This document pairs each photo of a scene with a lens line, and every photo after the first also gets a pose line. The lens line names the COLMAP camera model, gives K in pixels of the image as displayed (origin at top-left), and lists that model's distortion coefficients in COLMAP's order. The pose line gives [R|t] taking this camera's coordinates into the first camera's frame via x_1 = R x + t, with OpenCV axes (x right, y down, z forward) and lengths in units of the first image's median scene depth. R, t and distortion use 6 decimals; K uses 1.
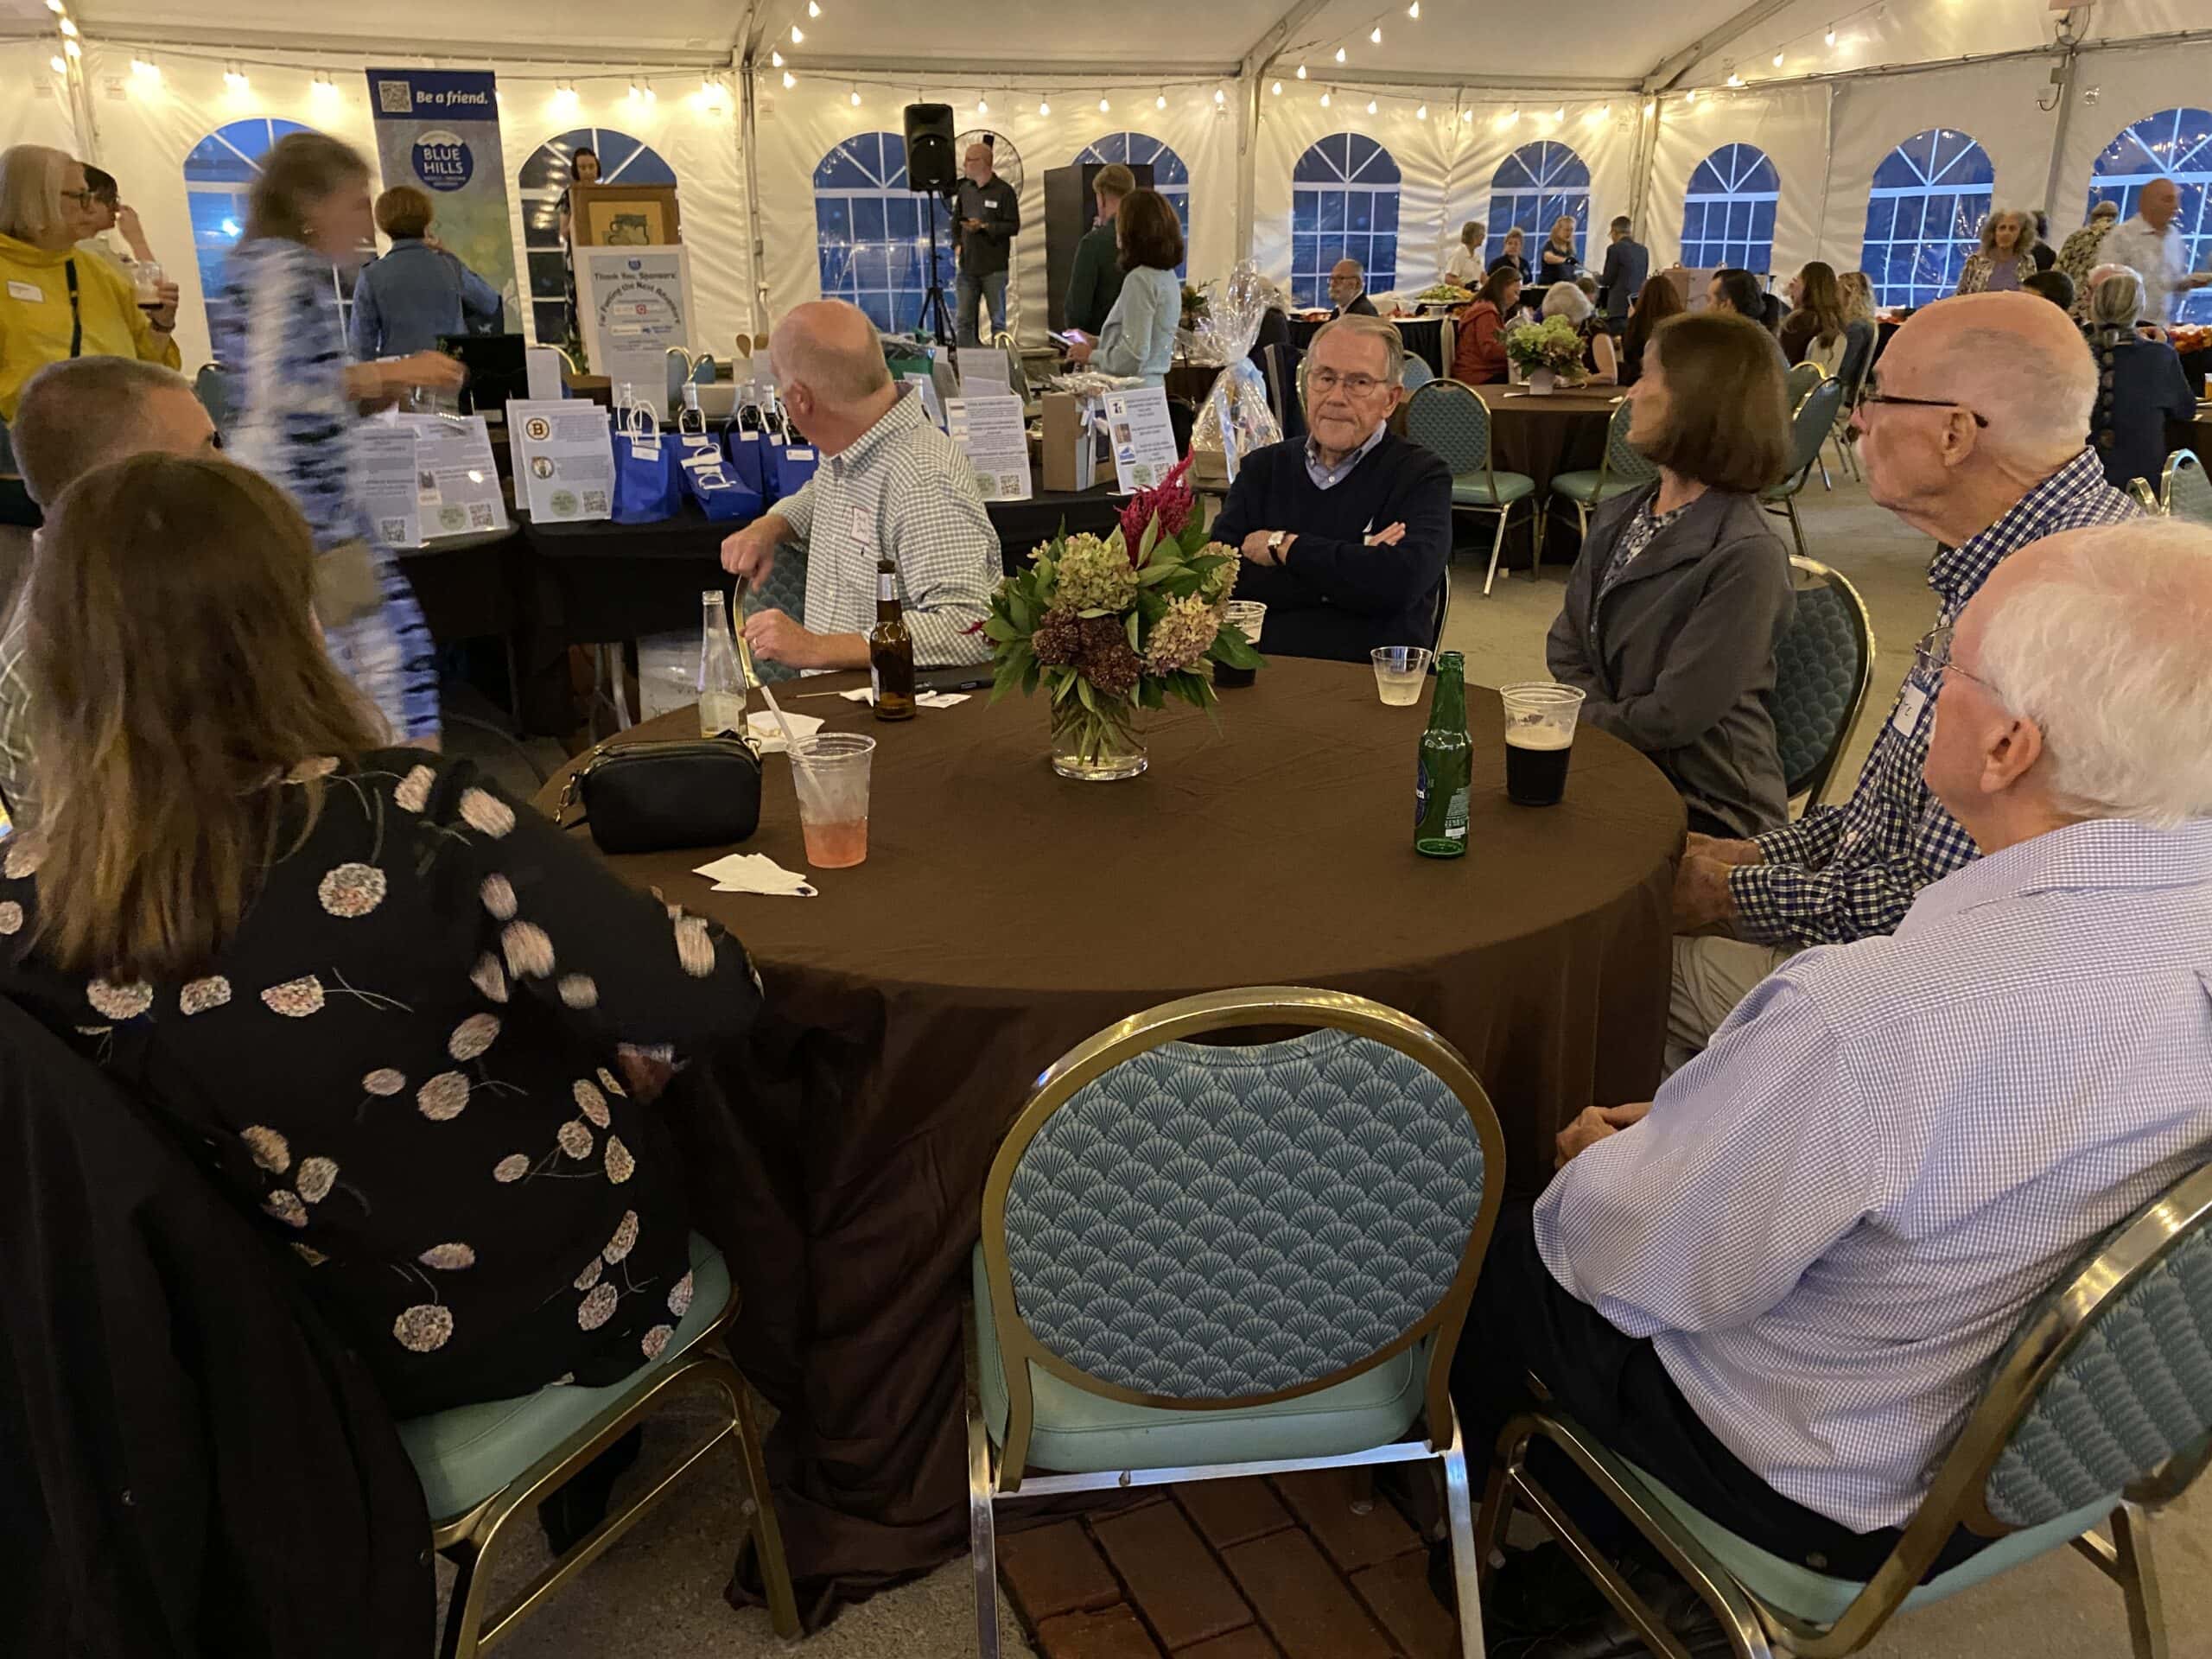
lens RADIAL K [[1653.0, 0, 1104.8], [0, 1653.0, 829.5], [0, 0, 1]] dist [0.020968, -0.017604]
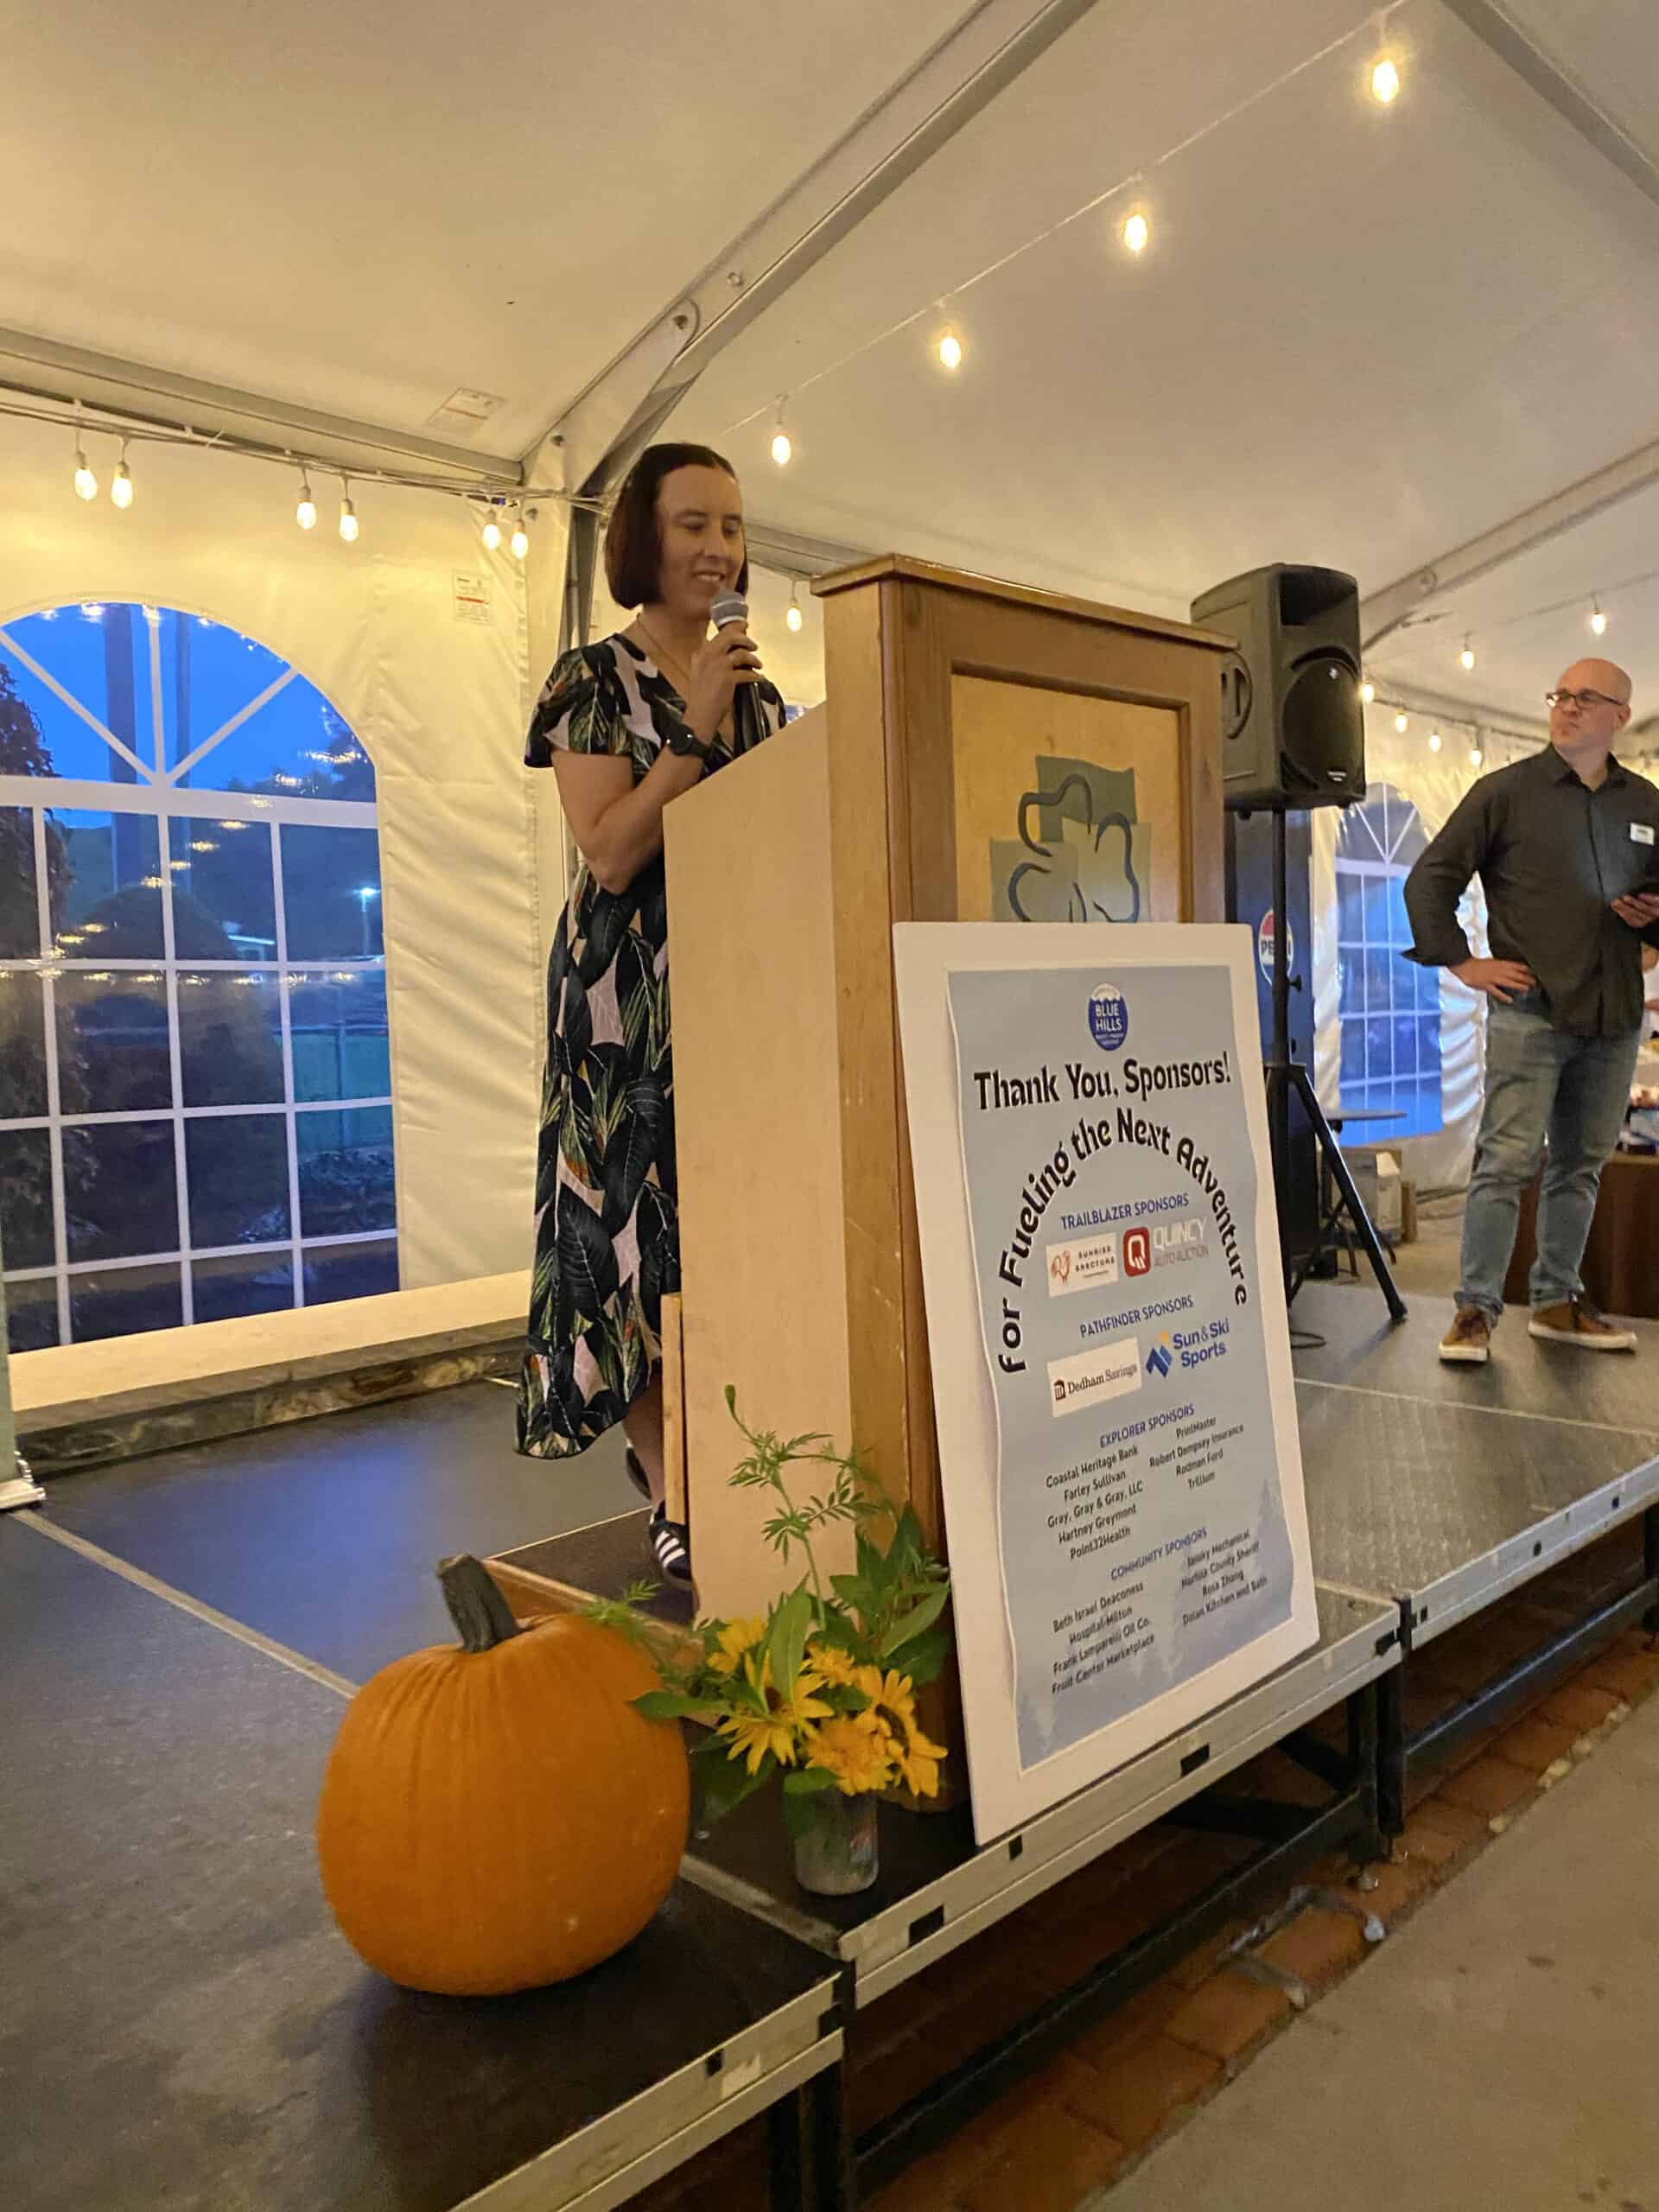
lens RADIAL K [[1653.0, 0, 831.2], [0, 1653.0, 1096.3], [0, 0, 1]] dist [0.020968, -0.017604]
pose [[0.919951, -0.029936, 0.390888, -0.349961], [0.132933, 0.961829, -0.239195, -0.266882], [-0.368807, 0.272009, 0.888815, 0.775302]]
